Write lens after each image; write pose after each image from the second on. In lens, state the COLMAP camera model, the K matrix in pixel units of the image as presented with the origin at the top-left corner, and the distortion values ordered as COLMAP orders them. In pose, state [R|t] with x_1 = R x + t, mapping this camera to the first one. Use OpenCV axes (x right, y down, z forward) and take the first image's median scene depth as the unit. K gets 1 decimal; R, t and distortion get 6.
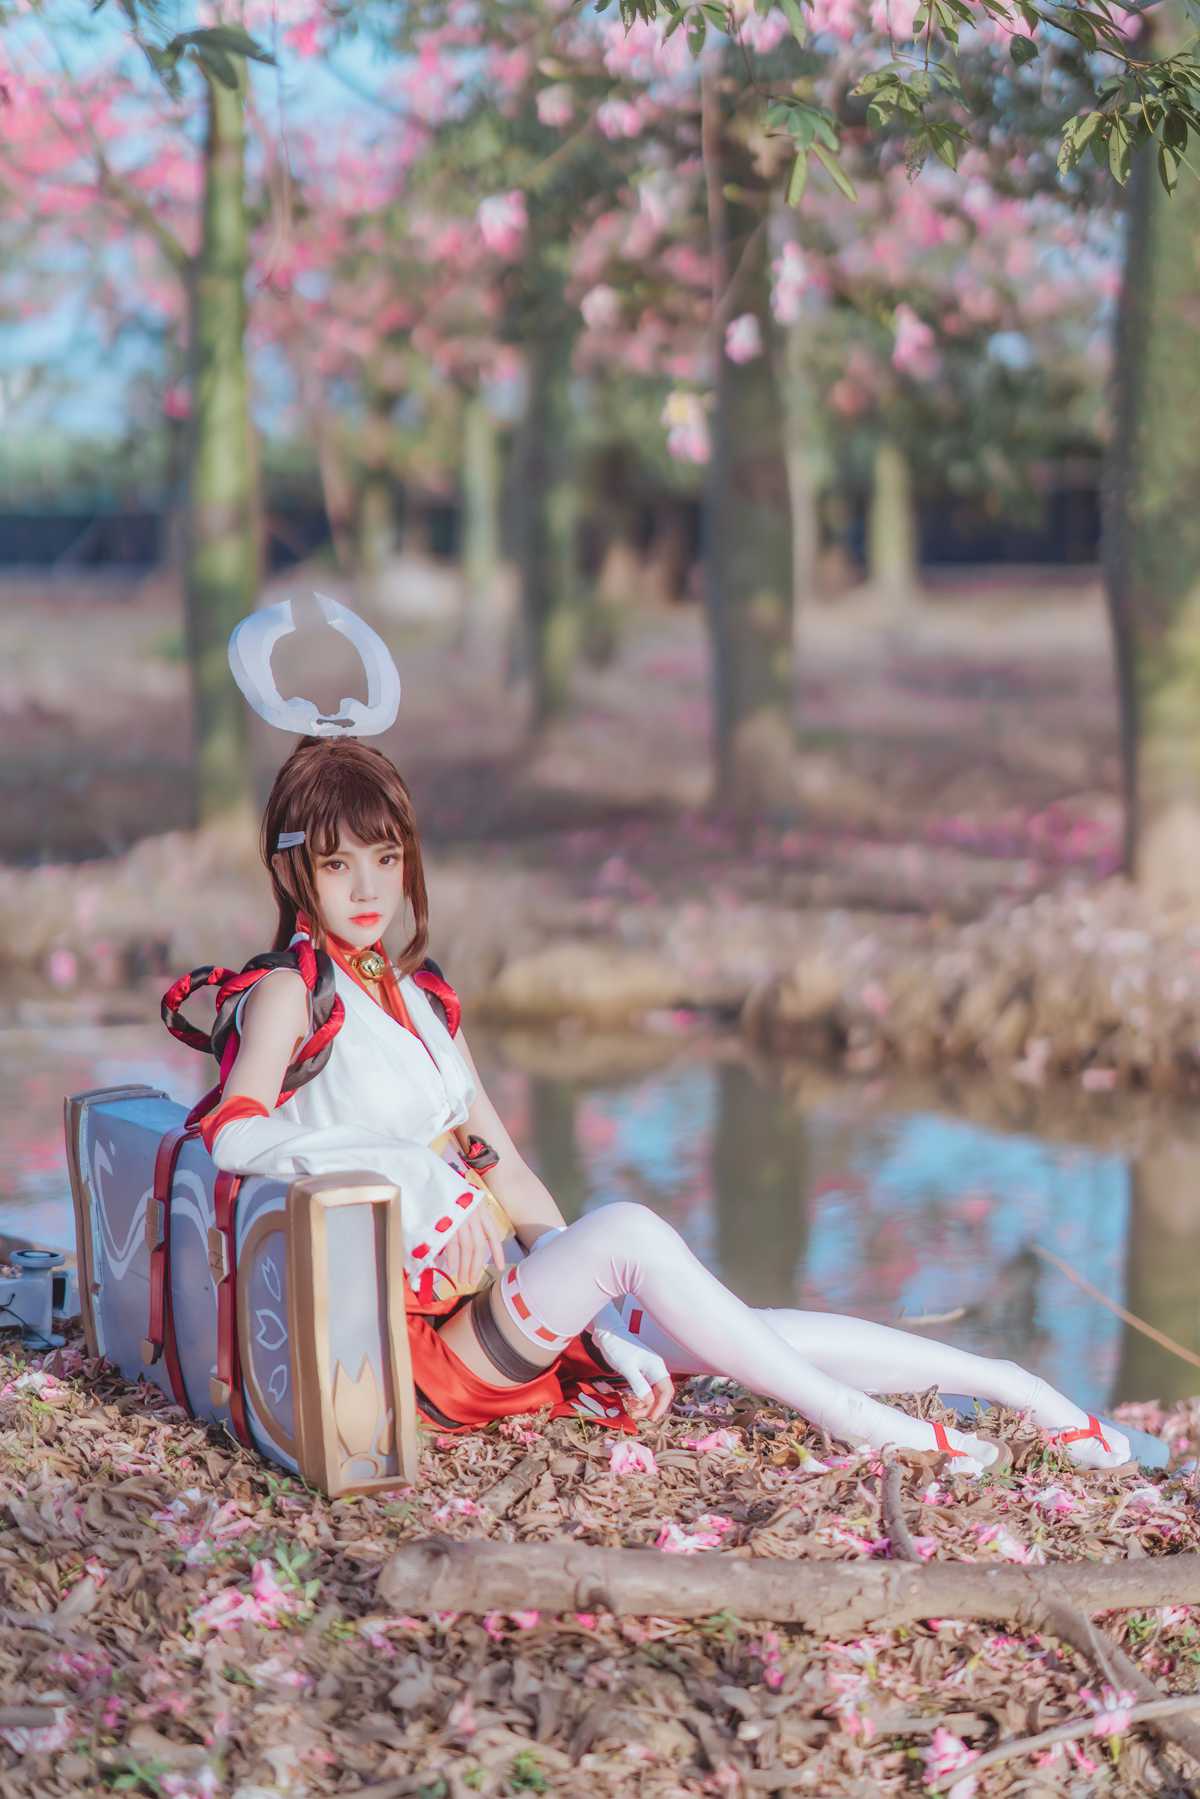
lens RADIAL K [[4499.6, 0, 600.0], [0, 4499.6, 899.5], [0, 0, 1]] dist [-0.069012, 0.352035]
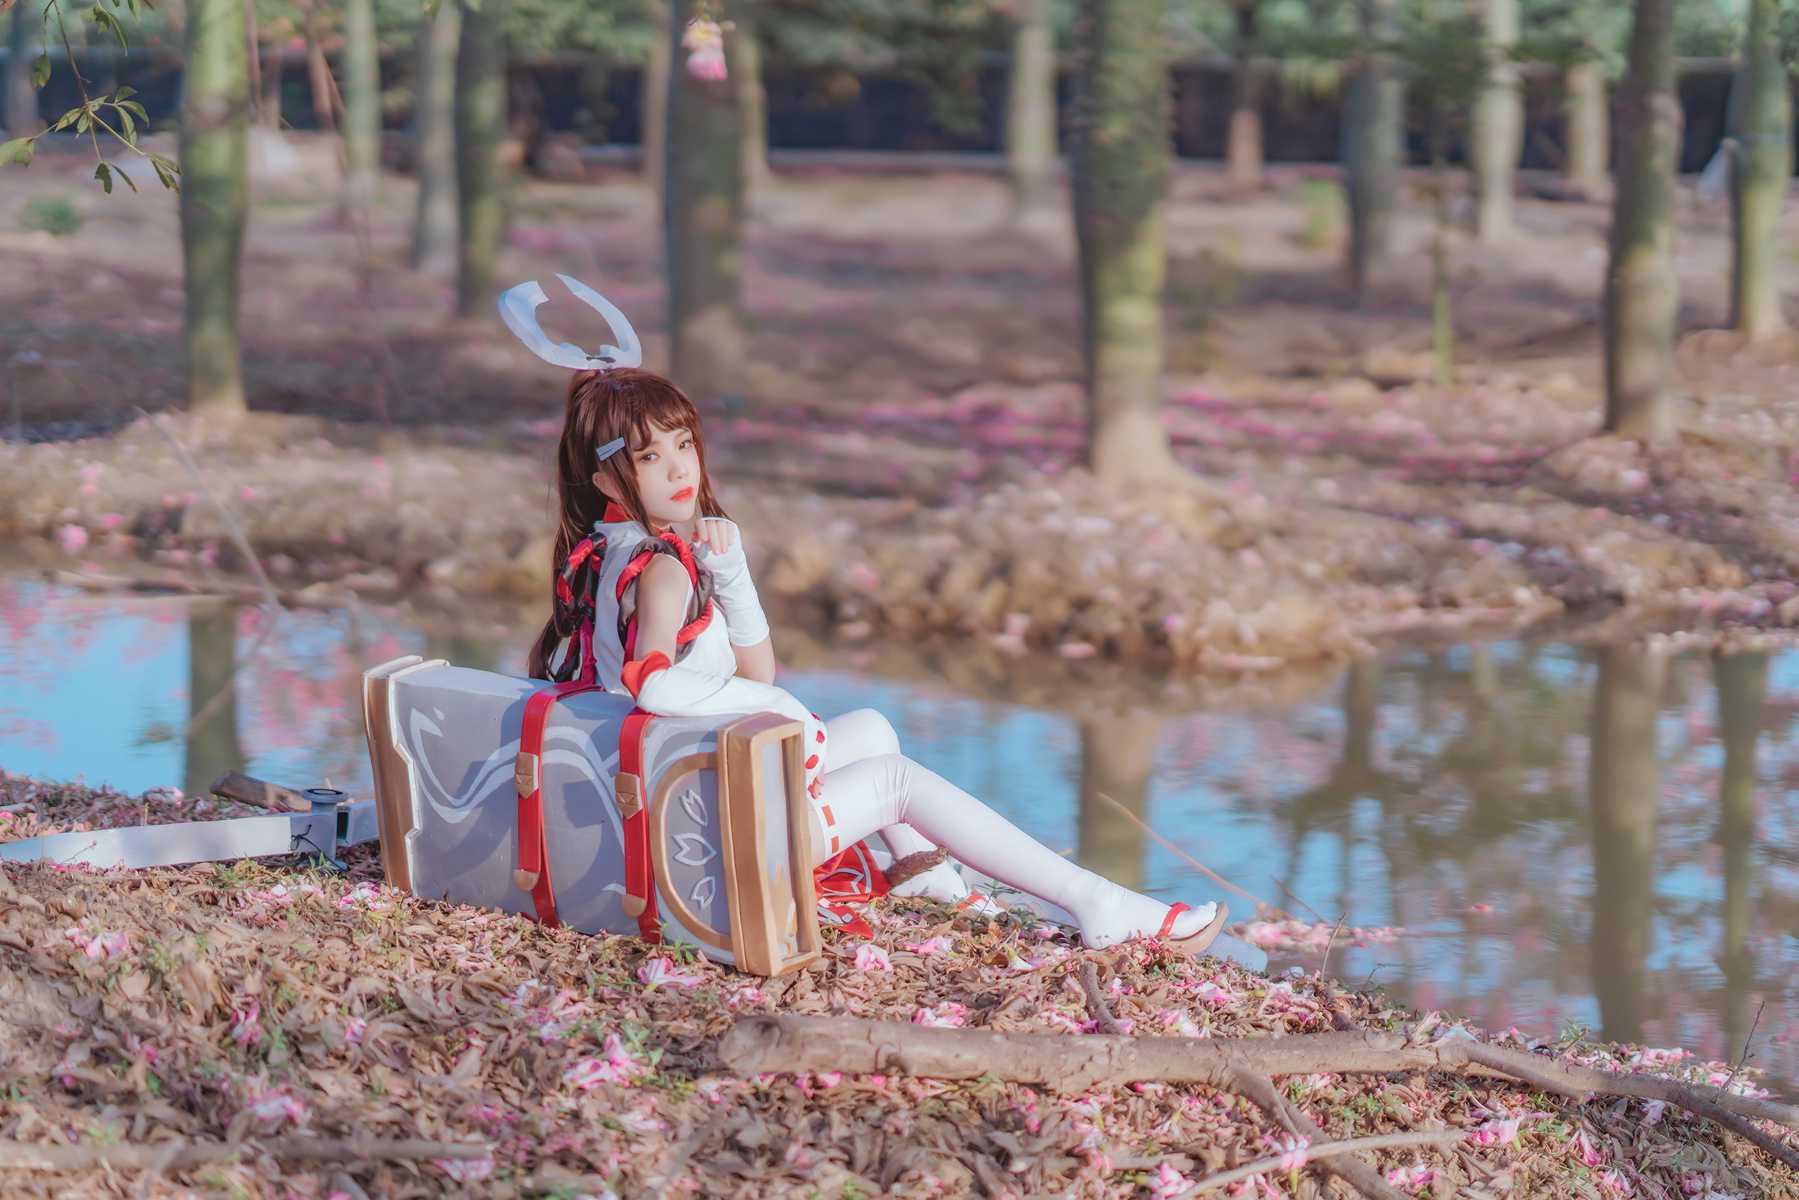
lens RADIAL K [[4406.2, 0, 899.5], [0, 4406.2, 600.0], [0, 0, 1]] dist [-0.122907, -0.689271]
pose [[0.994822, 0.009245, 0.101207, -0.120175], [-0.012207, 0.999514, 0.028694, -0.008206], [-0.100892, -0.029780, 0.994452, -0.209382]]
